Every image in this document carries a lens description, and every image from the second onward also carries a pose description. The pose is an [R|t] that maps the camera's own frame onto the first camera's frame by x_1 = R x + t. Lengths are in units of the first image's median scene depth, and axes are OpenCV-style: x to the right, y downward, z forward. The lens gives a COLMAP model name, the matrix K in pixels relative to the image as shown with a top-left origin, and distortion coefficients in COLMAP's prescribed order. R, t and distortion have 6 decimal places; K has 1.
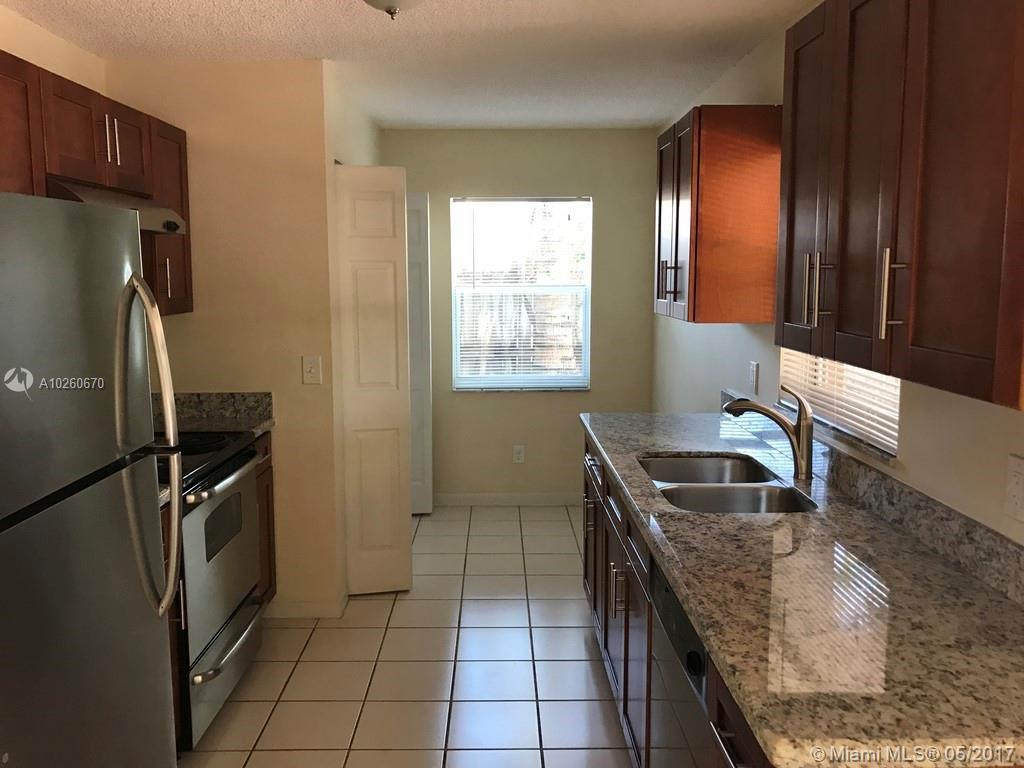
lens RADIAL K [[837.1, 0, 508.5], [0, 837.1, 375.8], [0, 0, 1]] dist [0.007881, -0.011232]
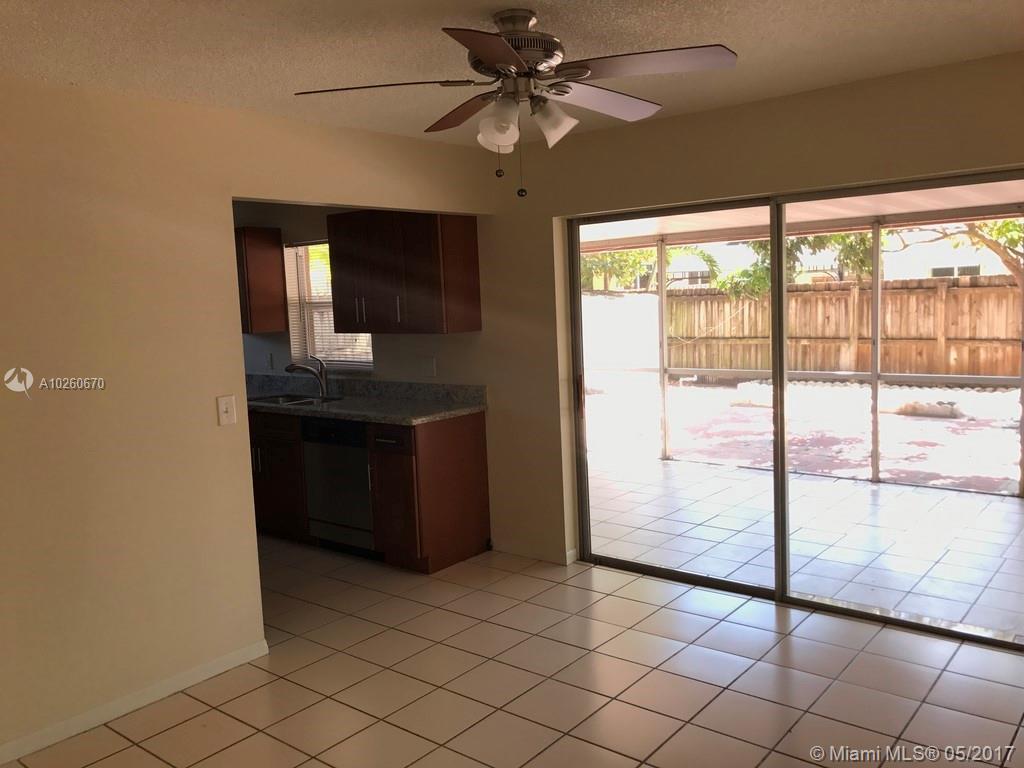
lens RADIAL K [[839.7, 0, 512.0], [0, 839.7, 372.9], [0, 0, 1]] dist [0.006218, -0.000859]
pose [[0.638411, -0.095588, 0.763737, -1.103231], [0.130354, 0.991352, 0.015112, 0.096332], [-0.758577, 0.089908, 0.645351, -0.907296]]
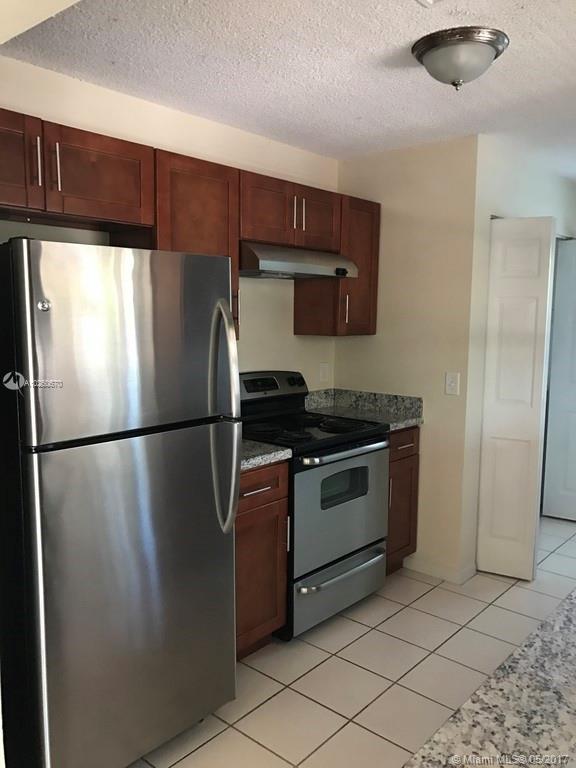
lens RADIAL K [[627.8, 0, 288.0], [0, 627.8, 384.0], [0, 0, 1]] dist [0.007881, -0.011232]
pose [[0.754291, 0.088267, -0.650579, 0.284446], [-0.096685, 0.995051, 0.022906, -0.005757], [0.649382, 0.045623, 0.759093, 0.174798]]
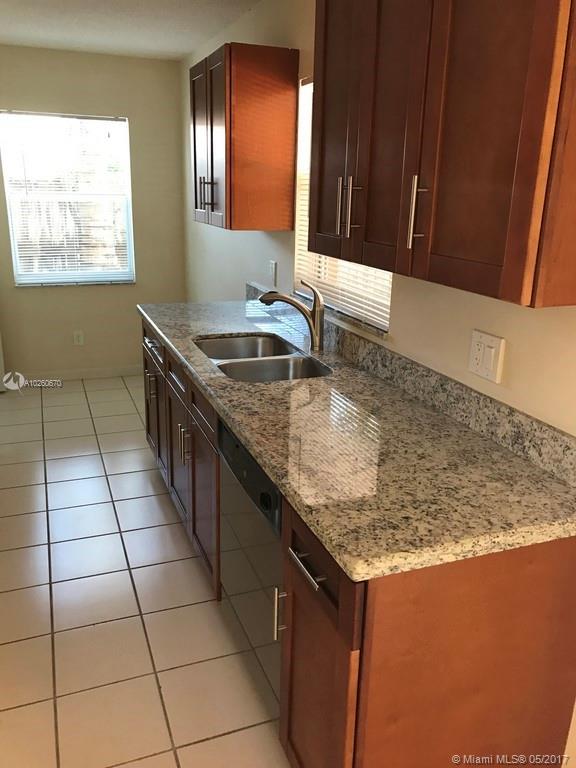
lens RADIAL K [[622.0, 0, 292.2], [0, 622.0, 384.5], [0, 0, 1]] dist [0.101340, -0.259719]
pose [[0.935145, -0.080857, 0.344914, -0.040194], [0.015755, 0.982134, 0.187522, -0.012051], [-0.353914, -0.169926, 0.919712, 0.076644]]
